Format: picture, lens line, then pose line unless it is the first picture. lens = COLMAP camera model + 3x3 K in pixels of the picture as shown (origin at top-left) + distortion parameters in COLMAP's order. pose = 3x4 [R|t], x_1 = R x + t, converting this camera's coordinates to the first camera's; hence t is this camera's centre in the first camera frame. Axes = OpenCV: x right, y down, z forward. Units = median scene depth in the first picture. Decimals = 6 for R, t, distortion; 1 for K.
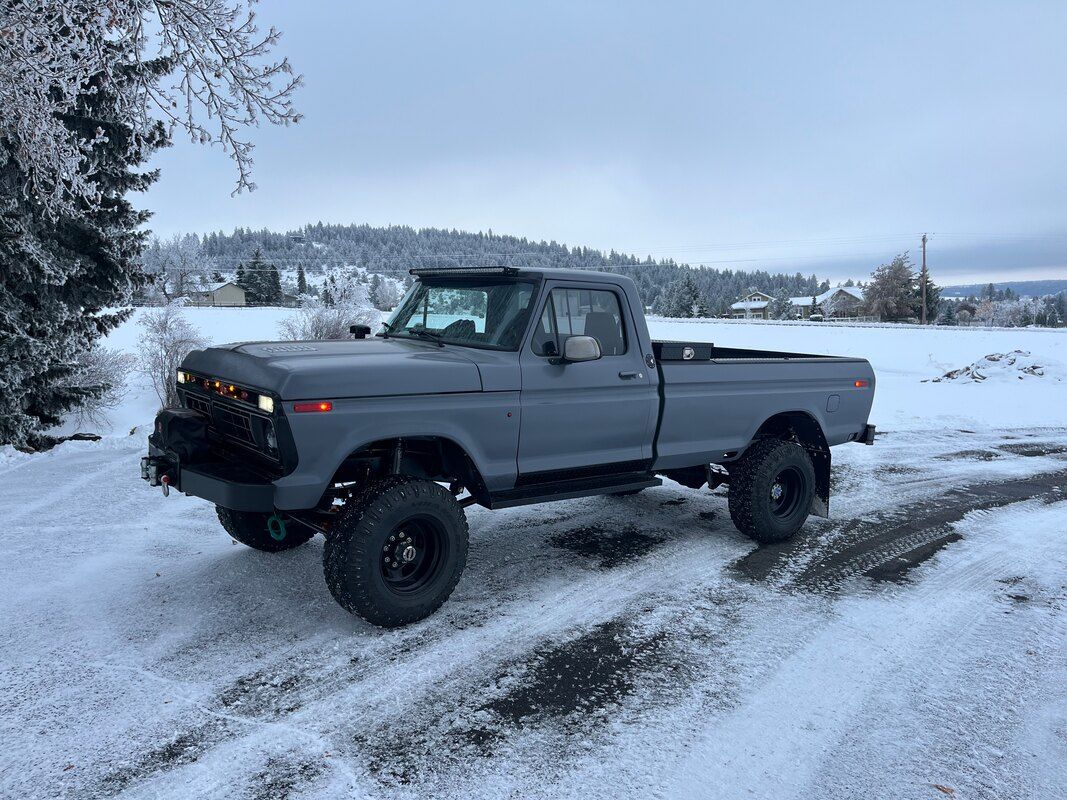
lens RADIAL K [[804.2, 0, 539.1], [0, 804.2, 403.5], [0, 0, 1]] dist [0.067291, -0.083240]
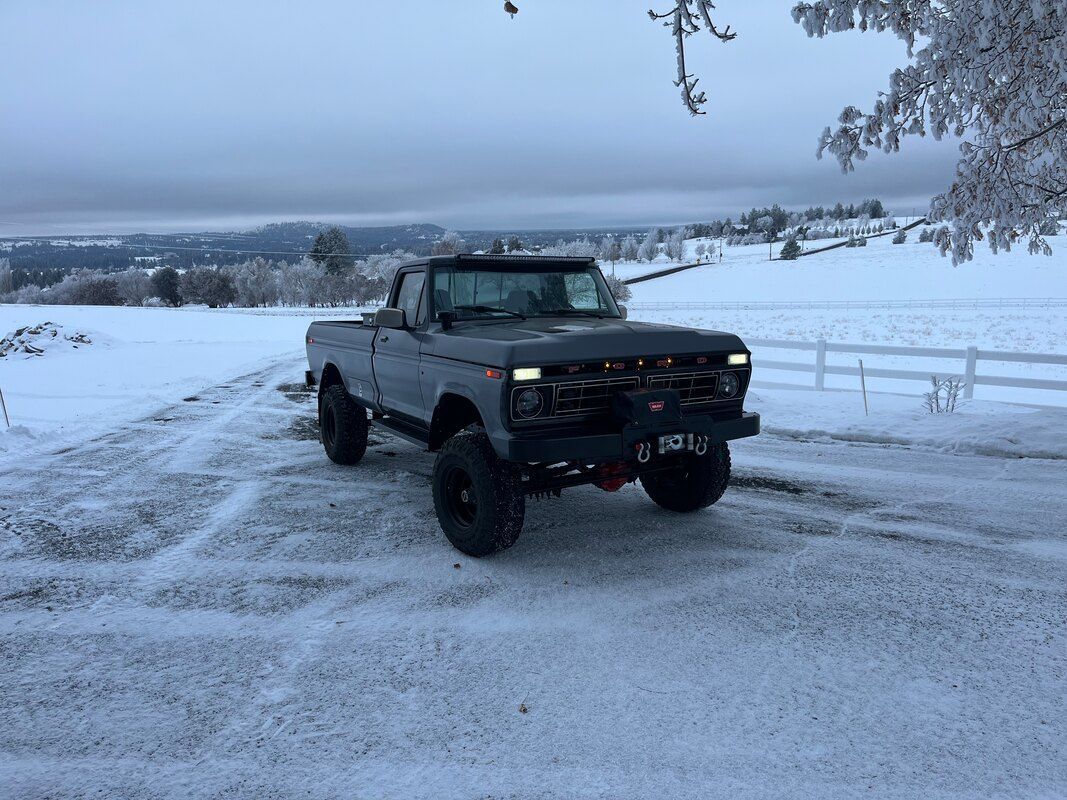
lens RADIAL K [[804.2, 0, 539.1], [0, 804.2, 403.5], [0, 0, 1]] dist [0.067291, -0.083240]
pose [[0.140835, -0.164159, 0.976328, -1.637423], [0.128185, 0.980880, 0.146434, -0.160956], [-0.981700, 0.104527, 0.159185, 1.038862]]
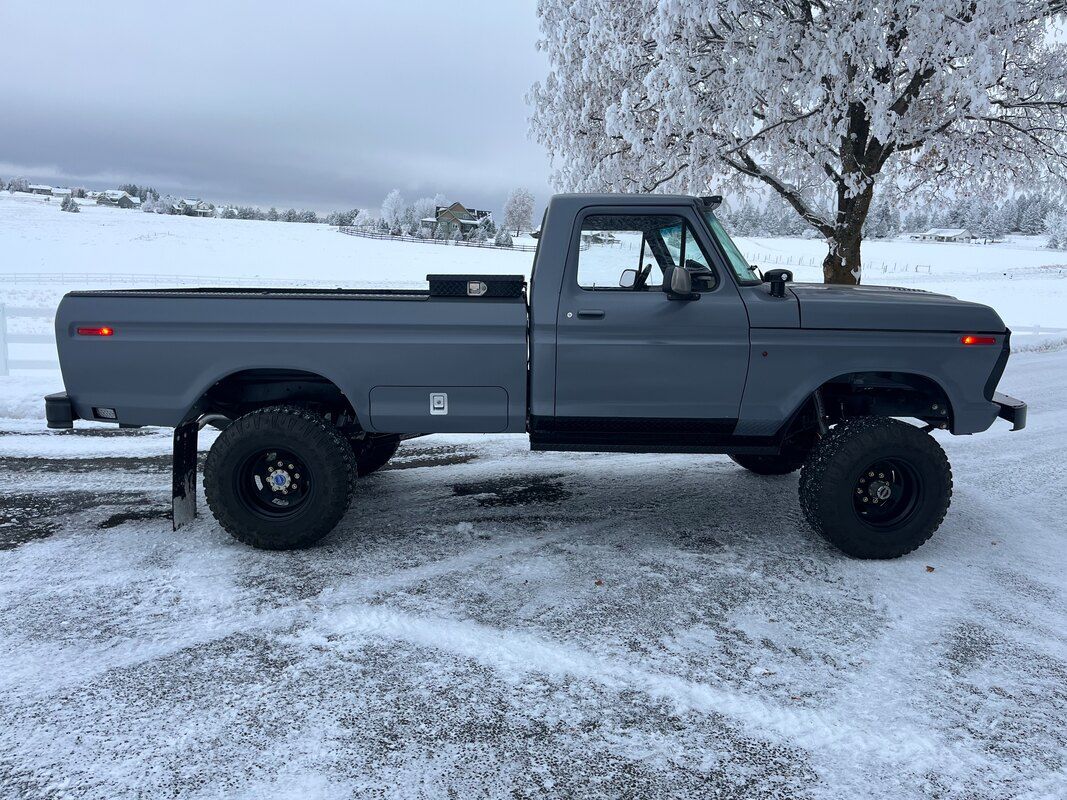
lens RADIAL K [[804.2, 0, 539.1], [0, 804.2, 403.5], [0, 0, 1]] dist [0.067291, -0.083240]
pose [[-0.804120, -0.150623, 0.575069, -0.701578], [0.022791, 0.958846, 0.283011, -0.278862], [-0.594030, 0.240681, -0.767594, 2.416059]]
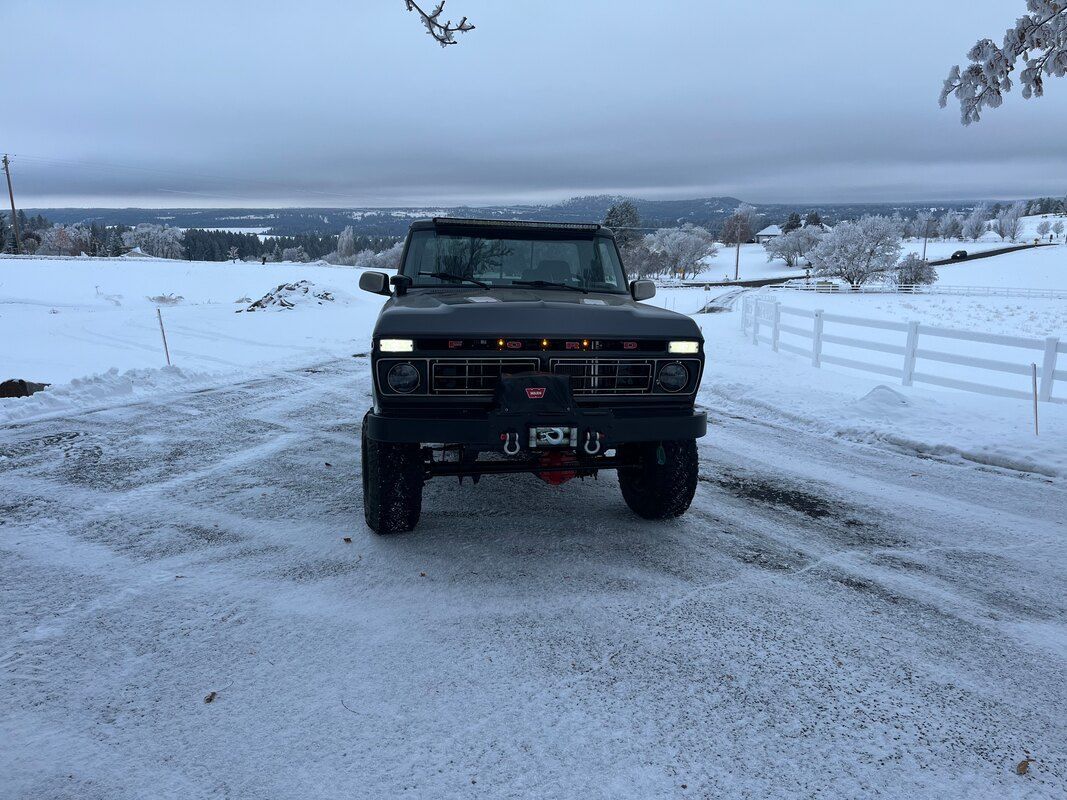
lens RADIAL K [[804.2, 0, 539.1], [0, 804.2, 403.5], [0, 0, 1]] dist [0.067291, -0.083240]
pose [[0.477135, -0.164857, 0.863229, -1.365827], [0.089789, 0.986253, 0.138722, -0.094611], [-0.874231, 0.011319, 0.485378, 0.575367]]
